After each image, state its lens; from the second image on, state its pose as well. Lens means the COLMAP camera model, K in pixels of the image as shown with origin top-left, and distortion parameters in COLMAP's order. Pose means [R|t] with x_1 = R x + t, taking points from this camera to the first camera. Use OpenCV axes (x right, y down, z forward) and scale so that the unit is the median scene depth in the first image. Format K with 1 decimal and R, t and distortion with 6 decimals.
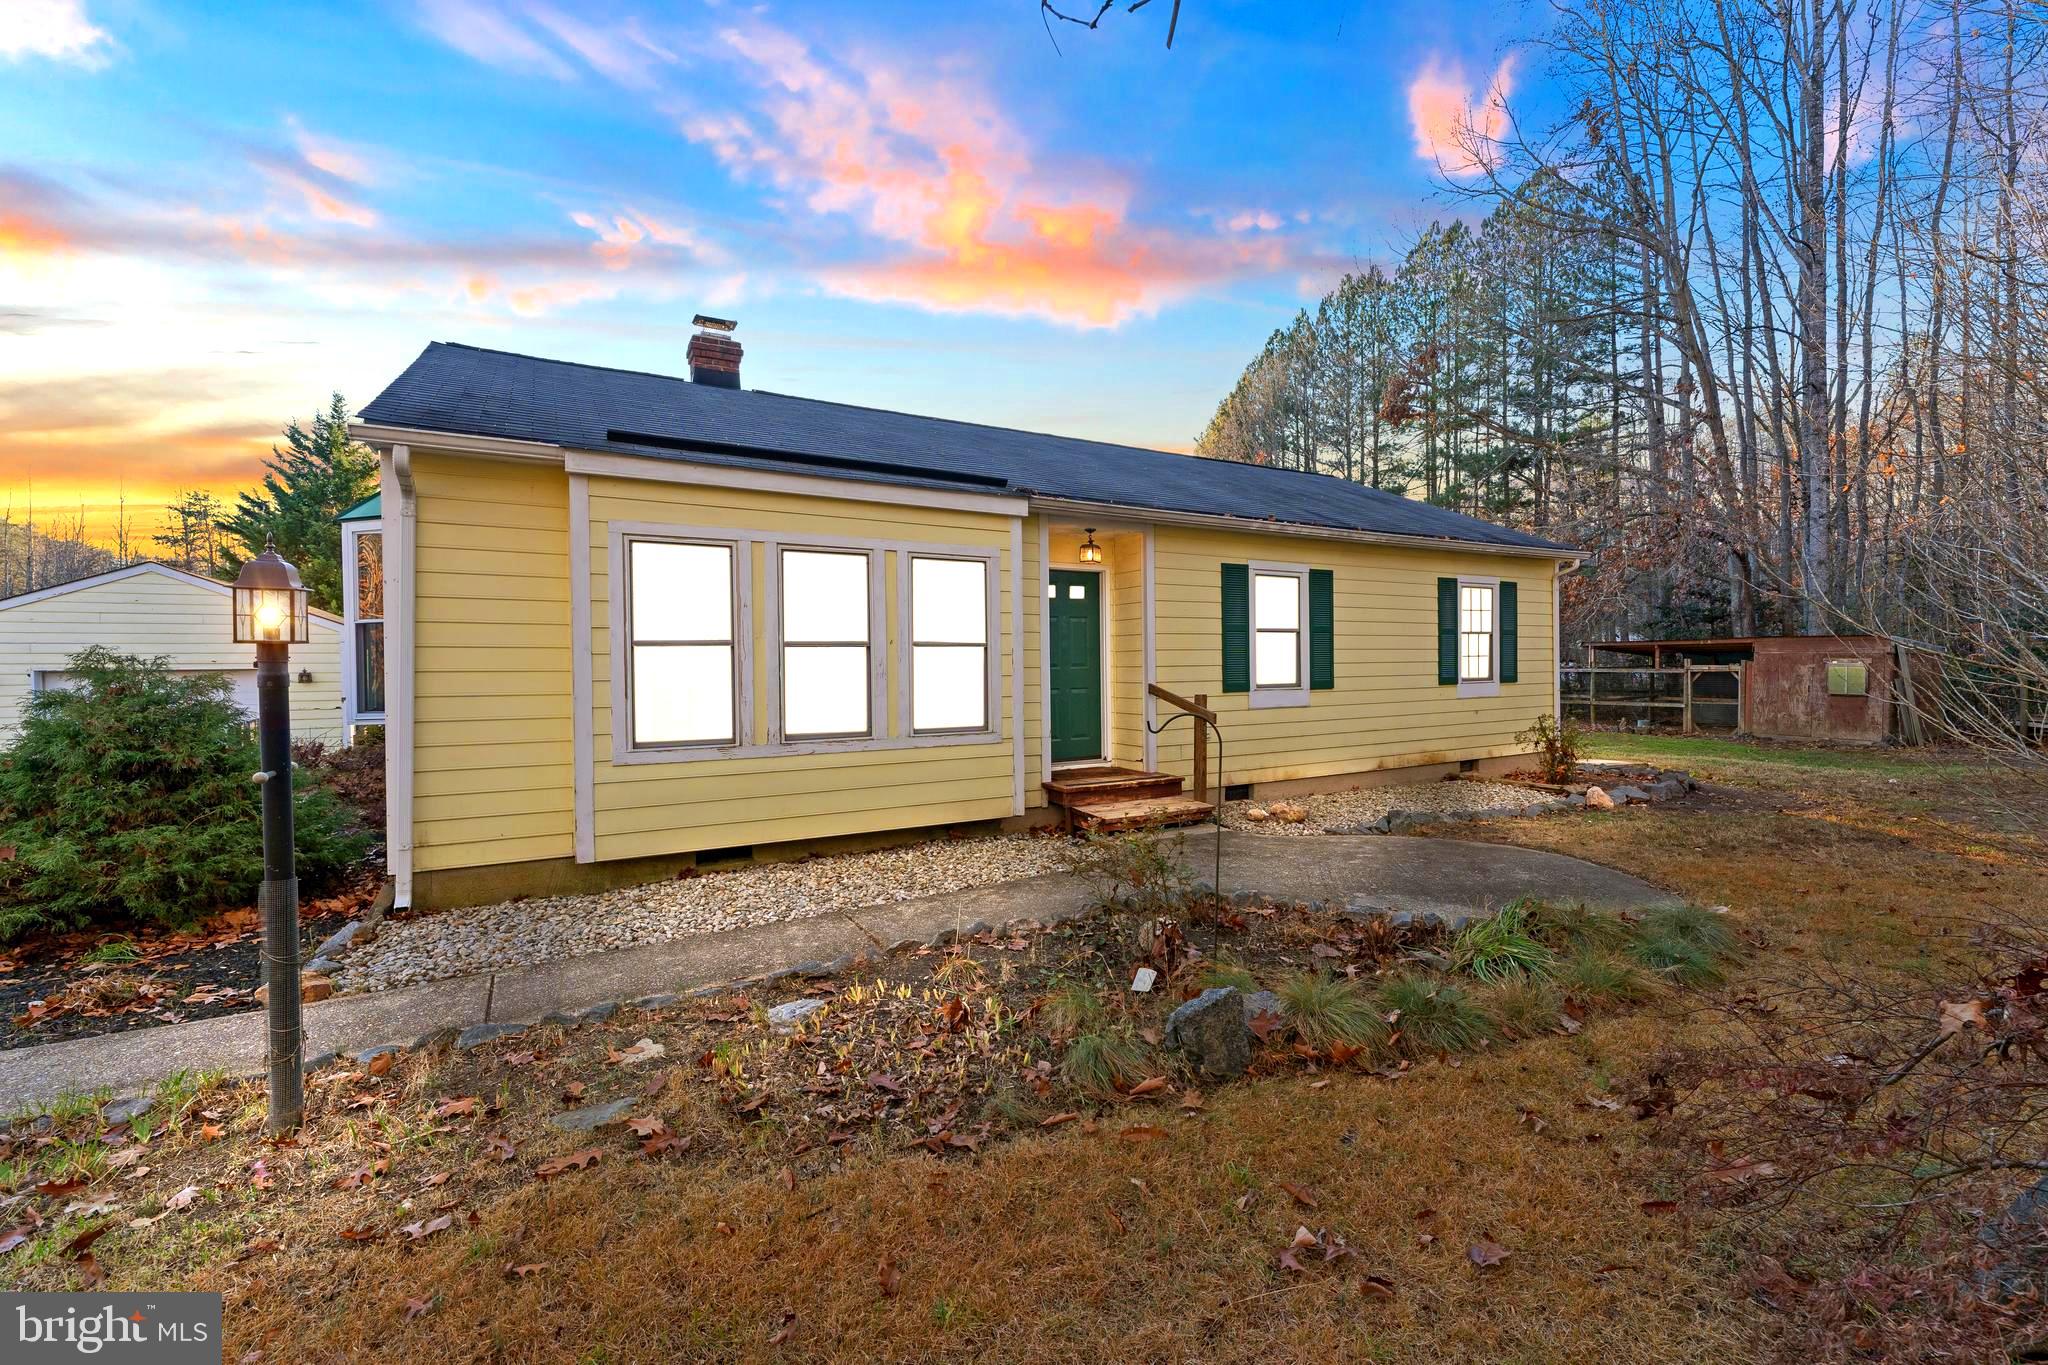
lens RADIAL K [[870.6, 0, 1078.4], [0, 870.6, 676.6], [0, 0, 1]] dist [0.000448, -0.000402]
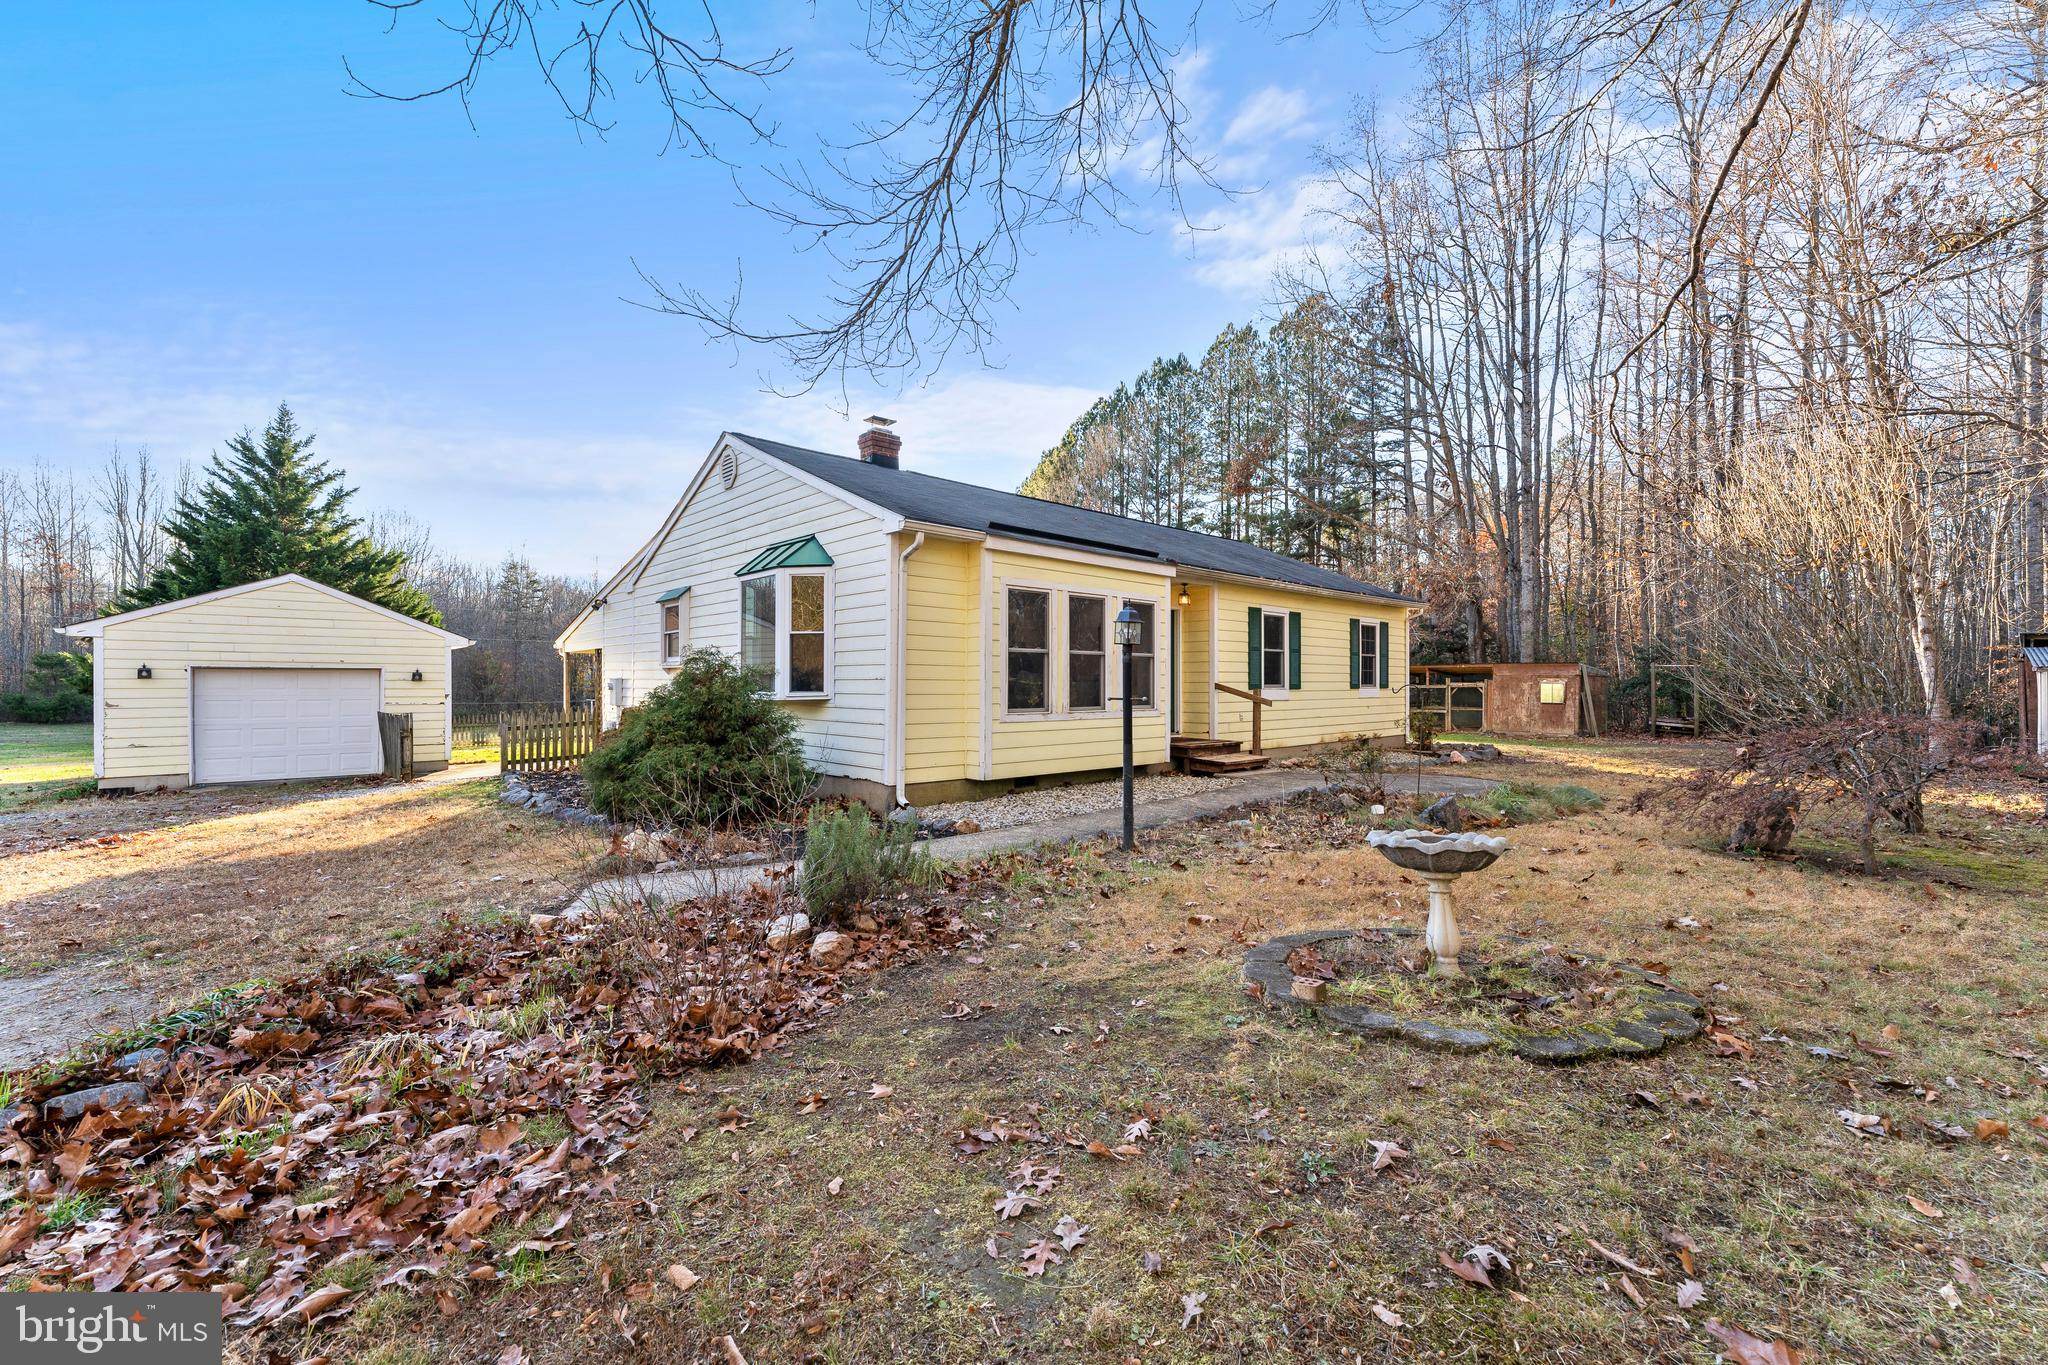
lens RADIAL K [[813.8, 0, 1025.0], [0, 813.8, 680.0], [0, 0, 1]] dist [0.002491, -0.000415]
pose [[0.981250, 0.011951, 0.192370, -0.390550], [-0.008287, 0.999769, -0.019841, 0.025469], [-0.192562, 0.017875, 0.981122, -0.270553]]
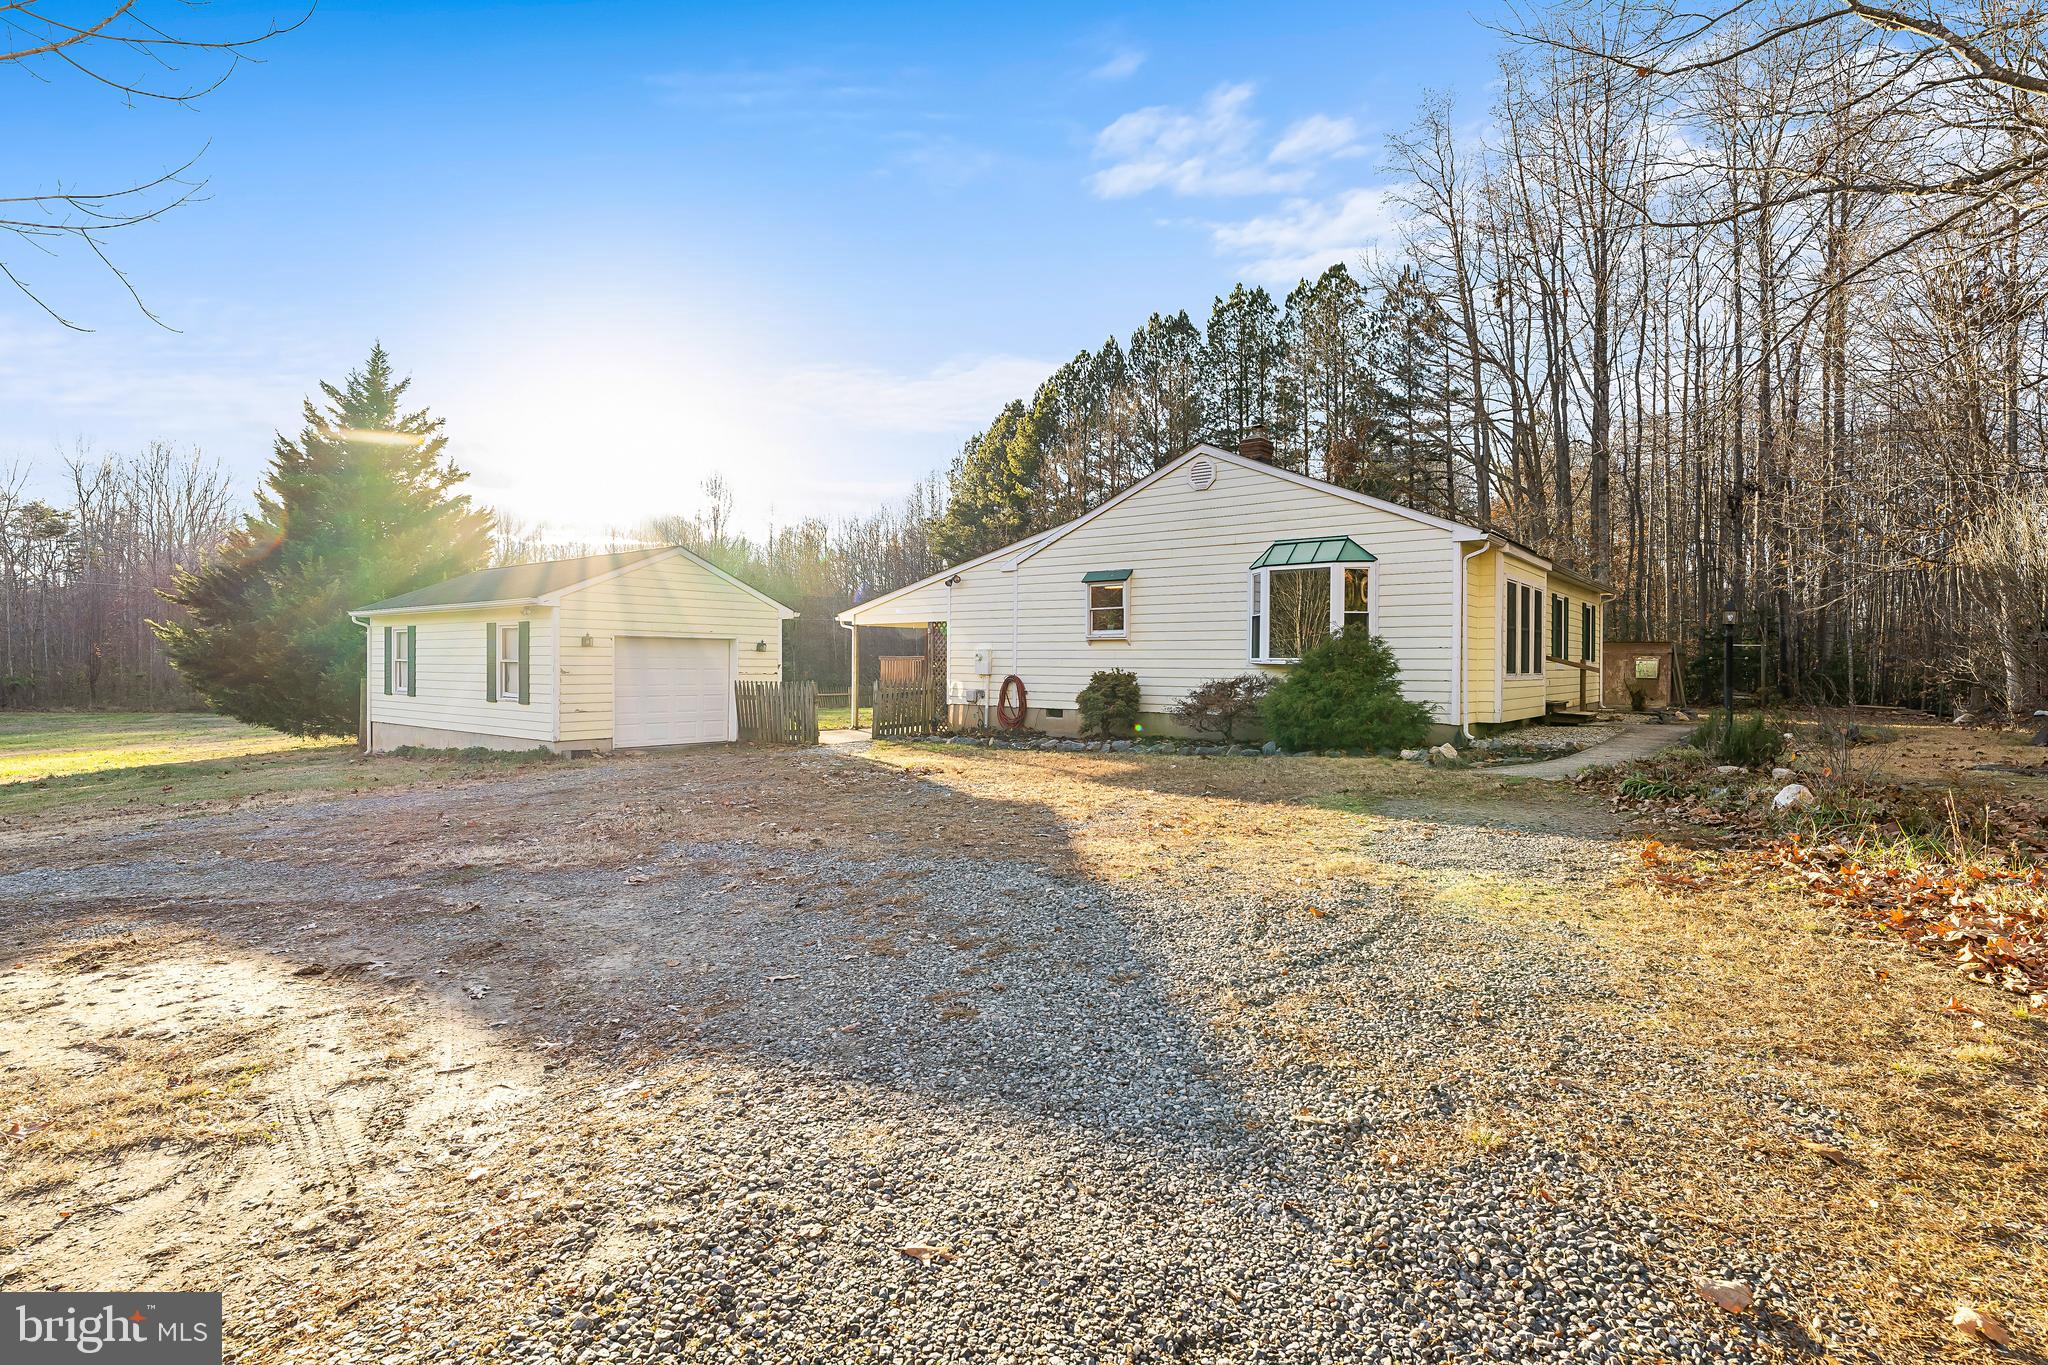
lens RADIAL K [[967.7, 0, 1020.4], [0, 967.7, 653.1], [0, 0, 1]] dist [-0.005043, -0.000533]
pose [[0.940497, 0.018003, 0.339325, -1.281541], [-0.008343, 0.999518, -0.029905, 0.058073], [-0.339700, 0.025294, 0.940194, -0.462254]]
